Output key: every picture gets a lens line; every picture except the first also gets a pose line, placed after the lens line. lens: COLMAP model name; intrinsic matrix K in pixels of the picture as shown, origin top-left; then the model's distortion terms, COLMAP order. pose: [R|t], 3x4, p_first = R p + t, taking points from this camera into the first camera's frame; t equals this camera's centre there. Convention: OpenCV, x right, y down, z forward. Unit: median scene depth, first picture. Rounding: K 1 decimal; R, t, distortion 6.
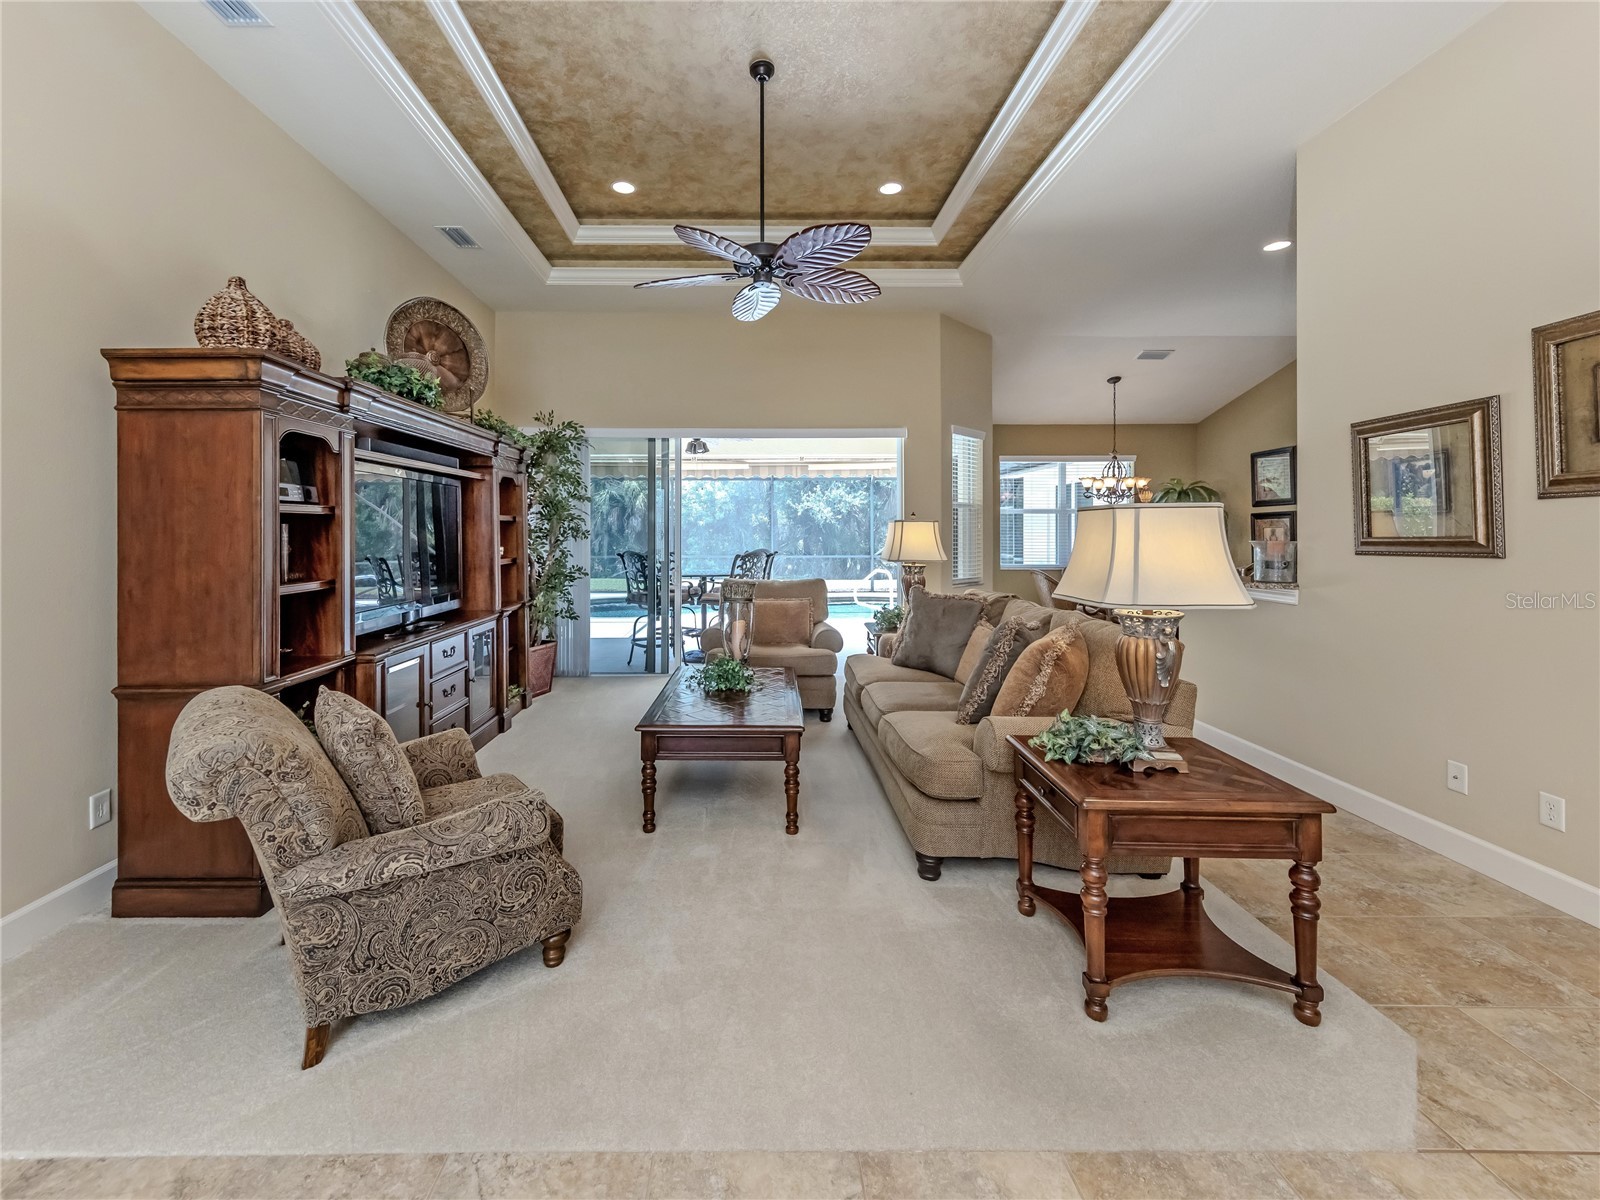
lens RADIAL K [[720.5, 0, 783.1], [0, 720.5, 541.3], [0, 0, 1]] dist [0.014874, -0.003302]
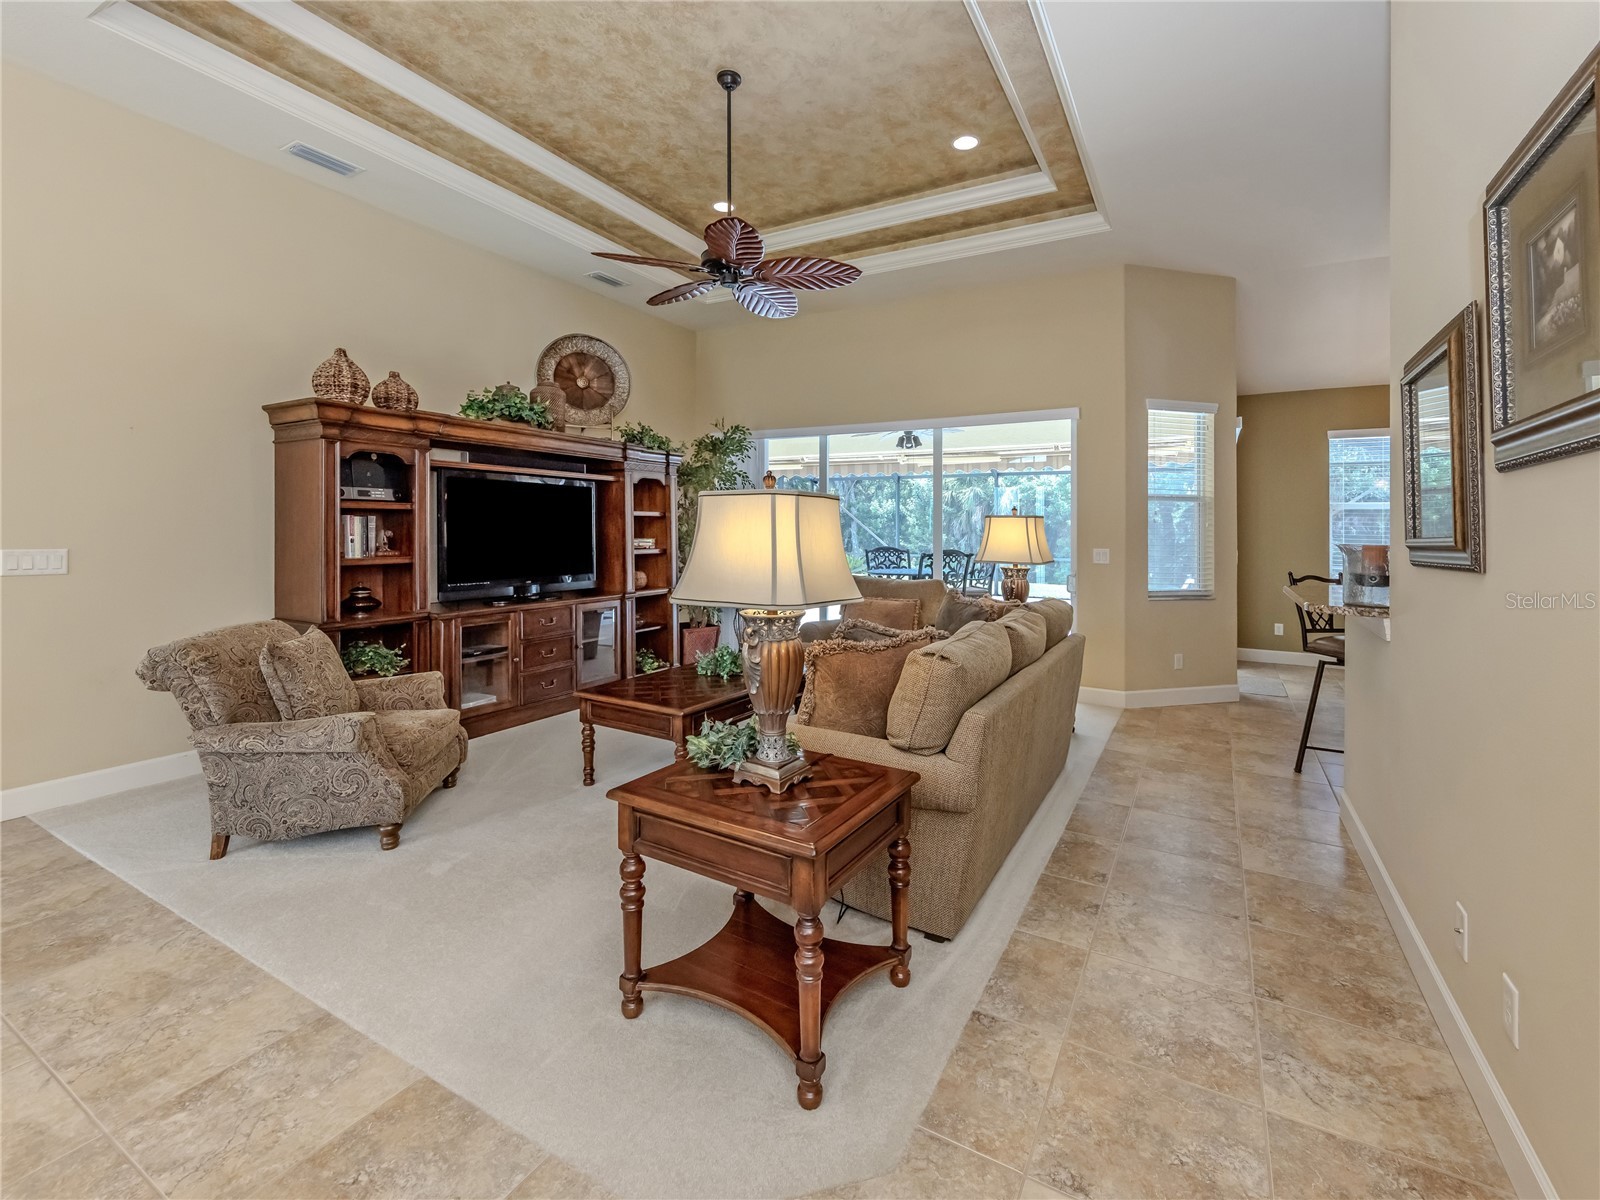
lens RADIAL K [[754.9, 0, 803.4], [0, 754.9, 546.4], [0, 0, 1]] dist [0.003435, -0.000281]
pose [[0.852099, 0.021964, -0.522920, 0.875106], [-0.018900, 0.999759, 0.011195, 0.003998], [0.523040, 0.000344, 0.852308, 0.189042]]
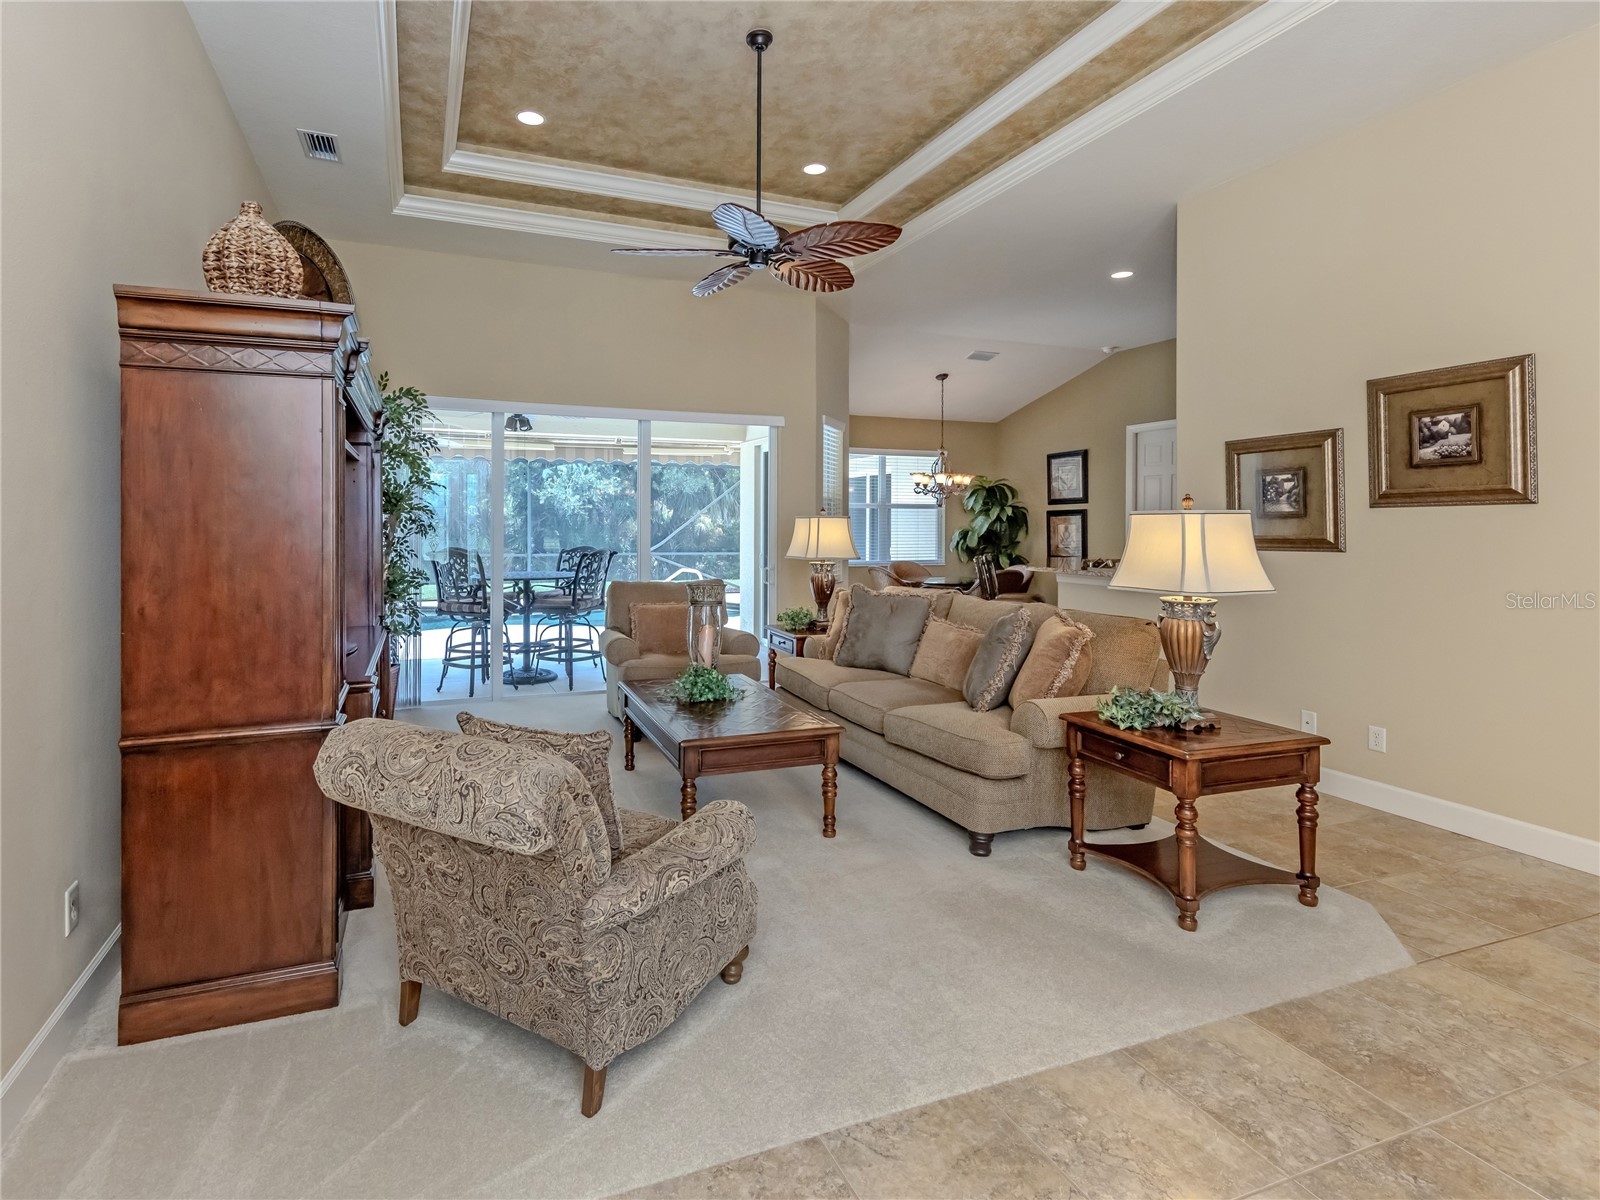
lens RADIAL K [[849.8, 0, 790.8], [0, 849.8, 540.3], [0, 0, 1]] dist [0.010160, -0.000248]
pose [[0.927508, -0.001637, 0.373801, -0.570496], [-0.000594, 0.999983, 0.005853, -0.007539], [-0.373804, -0.005651, 0.927491, -0.064456]]
